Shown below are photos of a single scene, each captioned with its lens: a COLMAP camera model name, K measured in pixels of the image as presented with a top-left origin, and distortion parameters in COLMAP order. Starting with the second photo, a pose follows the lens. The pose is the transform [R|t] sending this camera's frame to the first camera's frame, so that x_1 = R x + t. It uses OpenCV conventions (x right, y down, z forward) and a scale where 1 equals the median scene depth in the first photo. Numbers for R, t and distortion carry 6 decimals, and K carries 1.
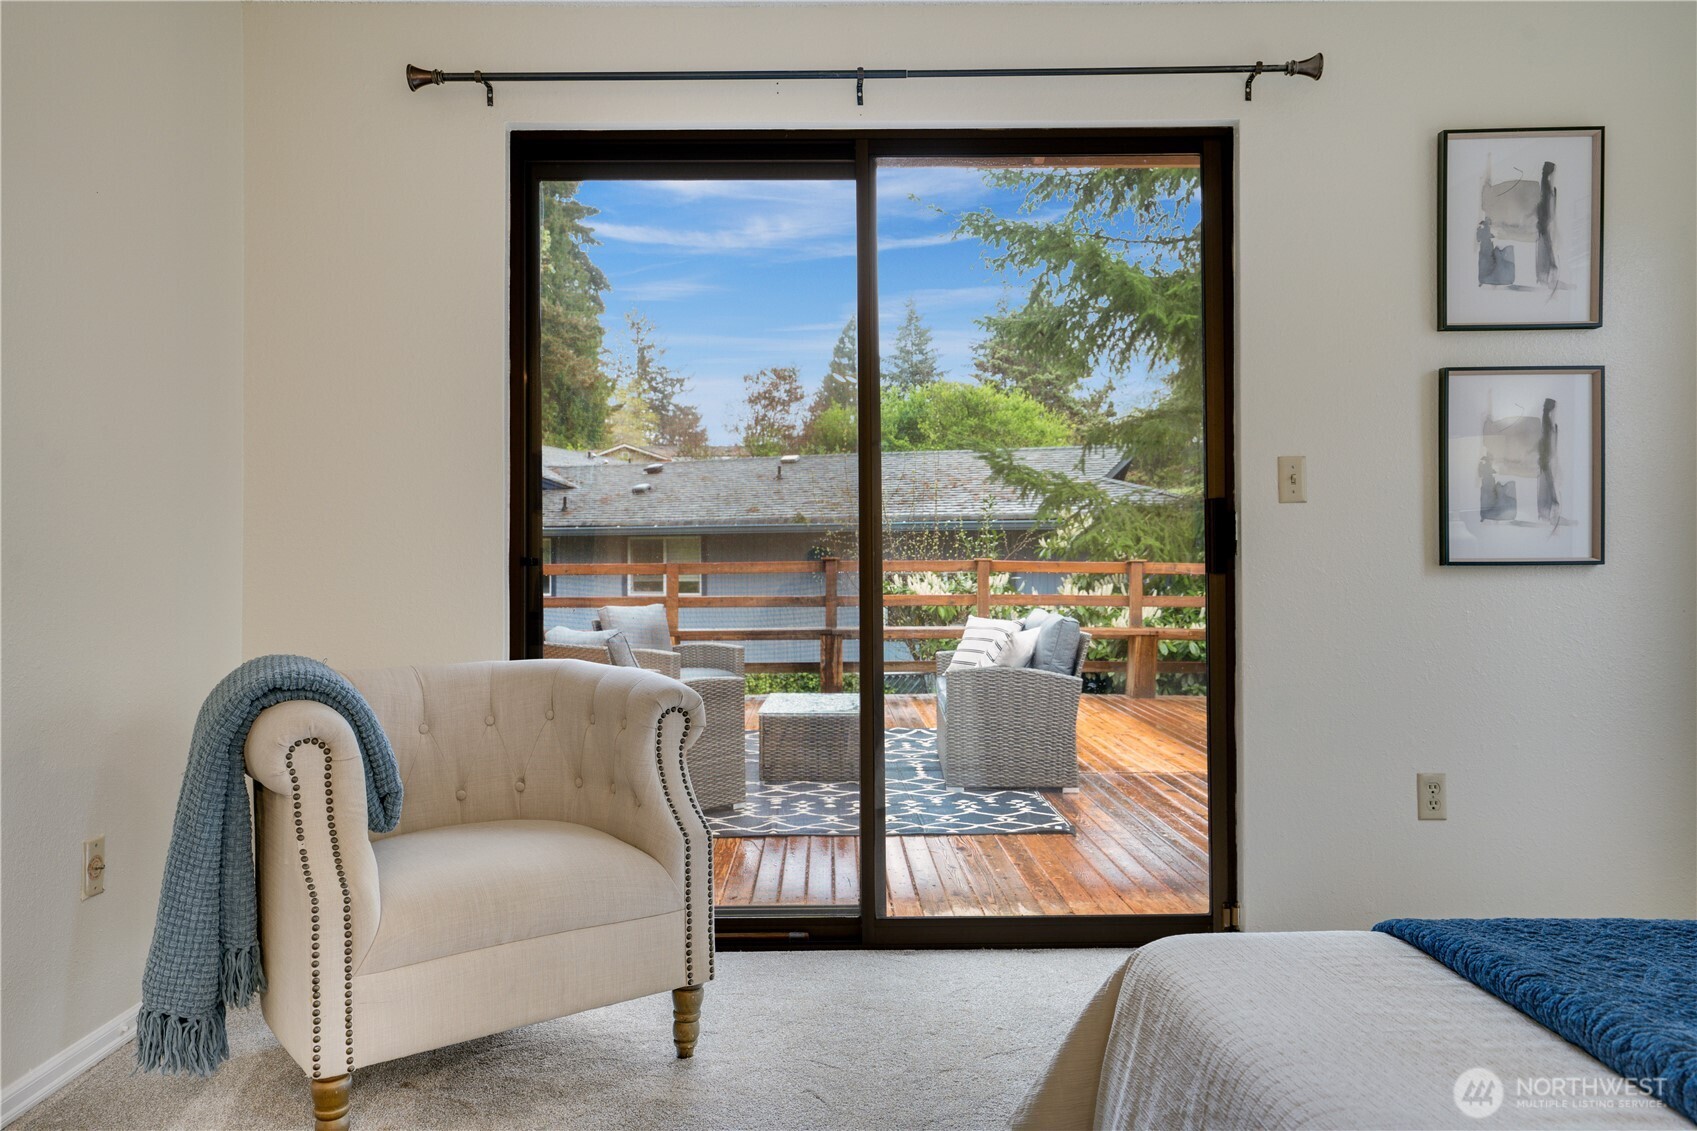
lens RADIAL K [[1237.8, 0, 826.7], [0, 1237.8, 564.3], [0, 0, 1]] dist [0.007497, 0.005471]
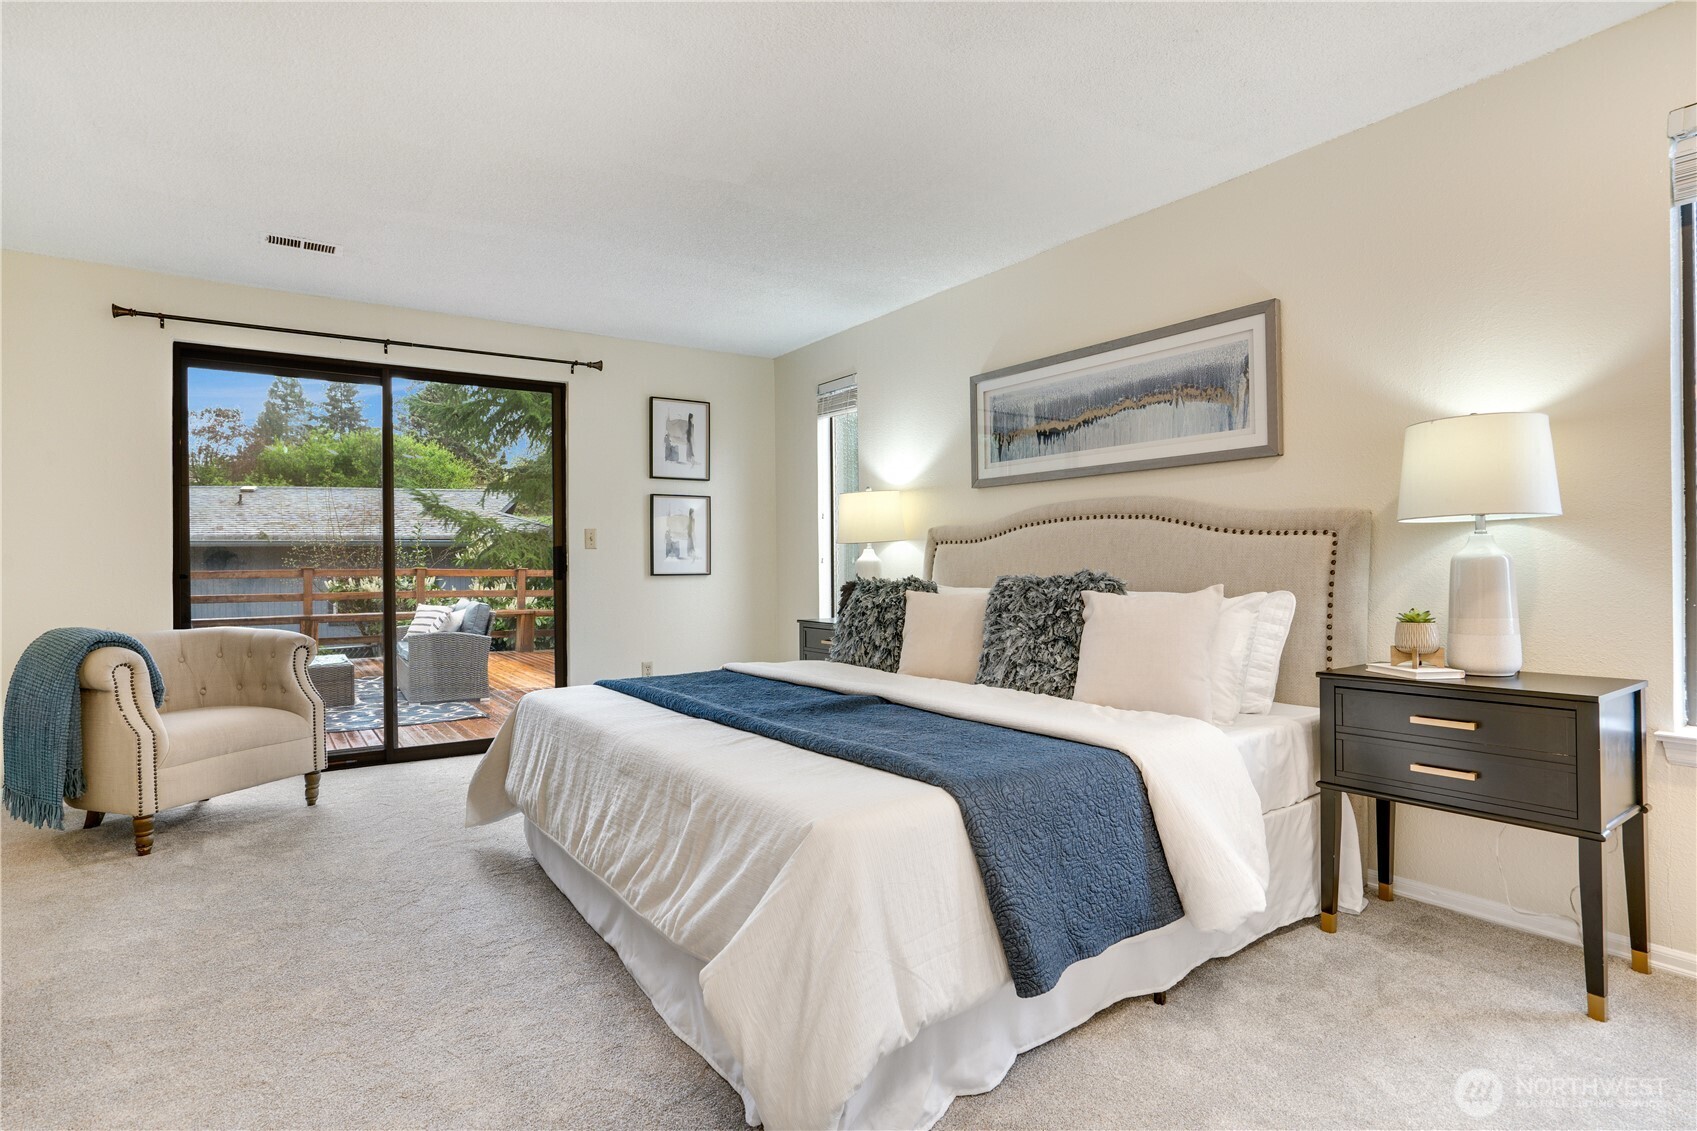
lens RADIAL K [[881.6, 0, 843.9], [0, 881.6, 562.8], [0, 0, 1]] dist [-0.065577, 0.048118]
pose [[0.826258, 0.000846, 0.563291, -0.050333], [0.002041, 0.999988, -0.004494, -0.004870], [-0.563288, 0.004863, 0.826246, -0.199436]]
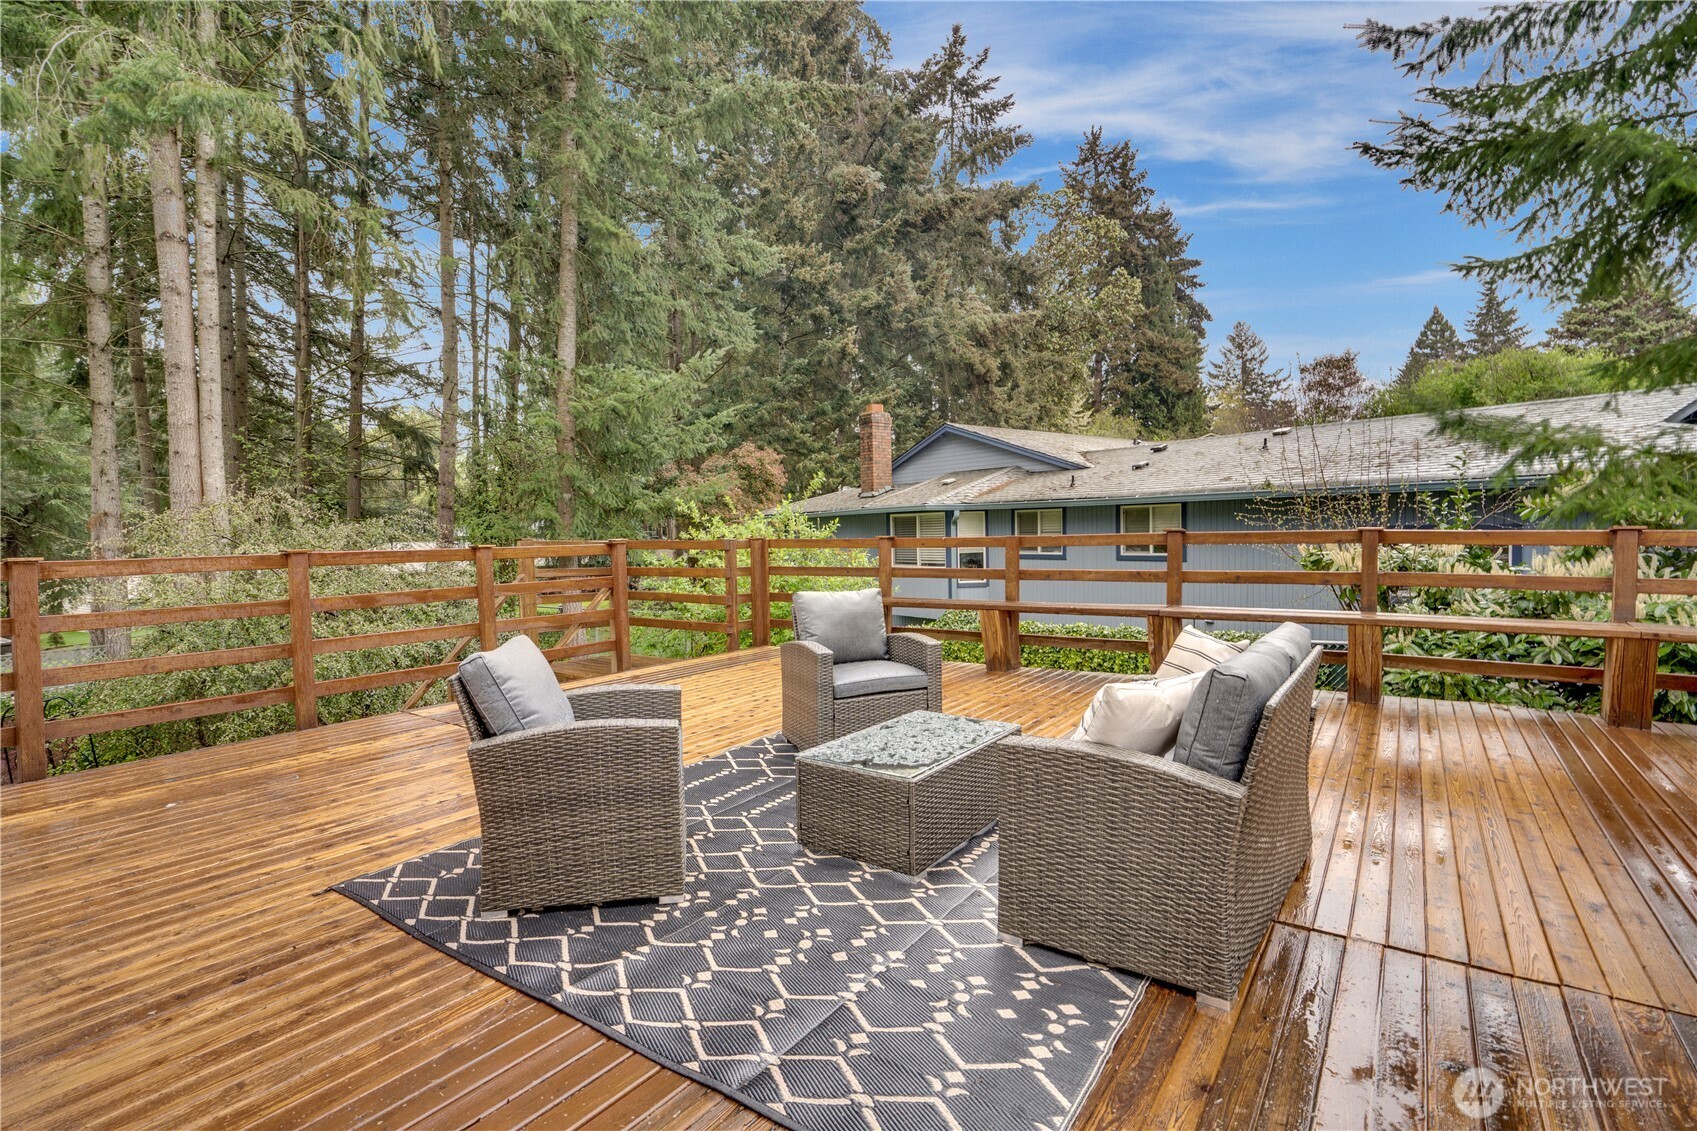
lens RADIAL K [[801.9, 0, 848.5], [0, 801.9, 565.5], [0, 0, 1]] dist [-0.050588, 0.023026]
pose [[0.806534, 0.014472, -0.591010, 0.160535], [0.017525, 0.998676, 0.048371, -0.011248], [0.590927, -0.049370, 0.805213, 0.394329]]
